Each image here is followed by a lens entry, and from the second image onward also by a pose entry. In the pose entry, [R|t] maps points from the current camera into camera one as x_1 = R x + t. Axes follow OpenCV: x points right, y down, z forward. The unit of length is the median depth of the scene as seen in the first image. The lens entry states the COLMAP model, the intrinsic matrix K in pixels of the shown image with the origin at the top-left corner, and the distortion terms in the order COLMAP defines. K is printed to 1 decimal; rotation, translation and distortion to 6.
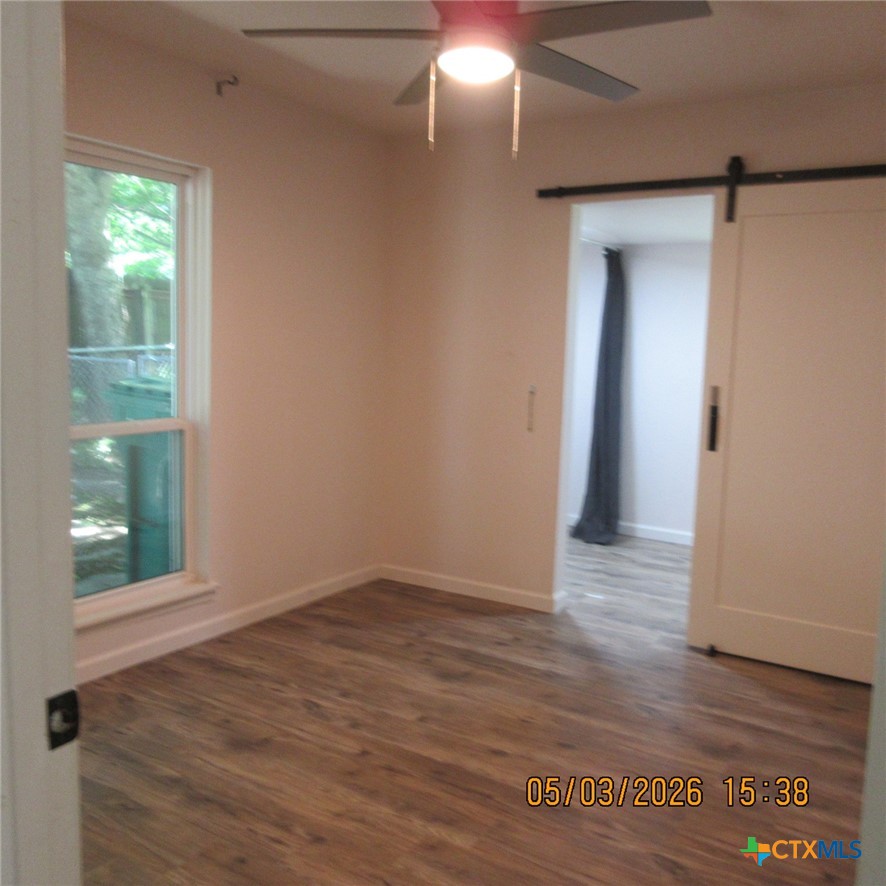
lens RADIAL K [[874.8, 0, 431.9], [0, 874.8, 426.1], [0, 0, 1]] dist [-0.009342, 0.000000]
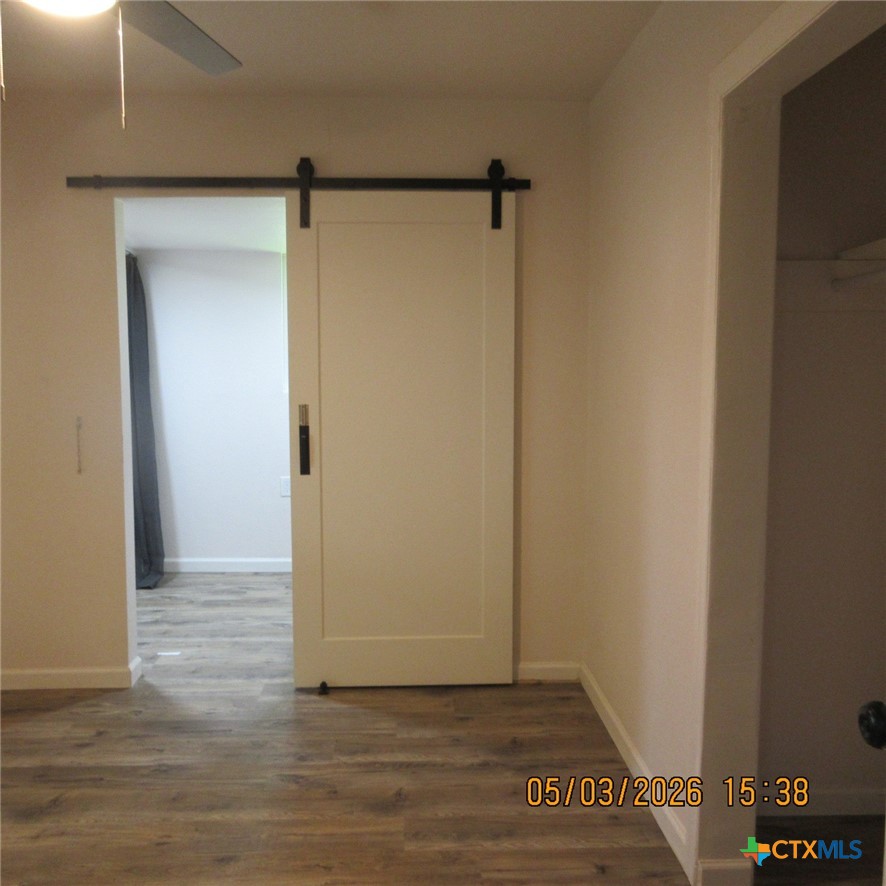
lens RADIAL K [[874.8, 0, 442.4], [0, 874.8, 424.6], [0, 0, 1]] dist [-0.009342, 0.000000]
pose [[0.812333, -0.077232, 0.578058, -0.095047], [0.085354, 0.996264, 0.013162, -0.024190], [-0.576915, 0.038648, 0.815890, 0.162776]]
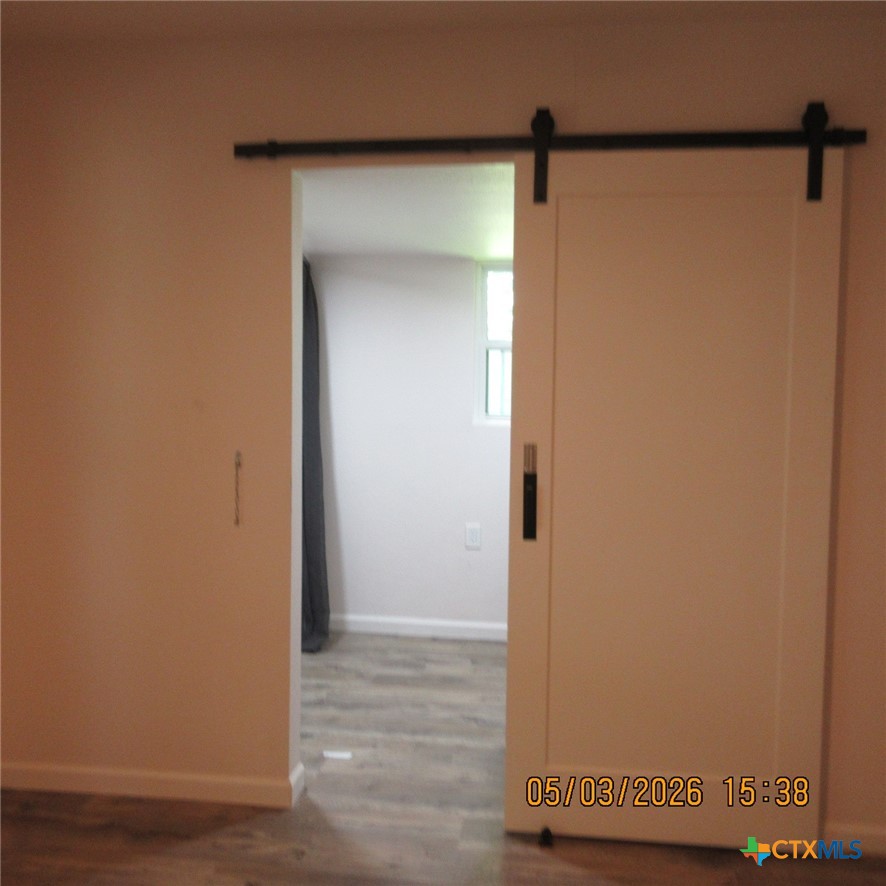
lens RADIAL K [[874.8, 0, 440.7], [0, 874.8, 428.0], [0, 0, 1]] dist [-0.009342, 0.000000]
pose [[0.900371, -0.039150, 0.433358, -0.031942], [0.056975, 0.997977, -0.028217, -0.043451], [-0.431376, 0.050096, 0.900780, 0.426802]]
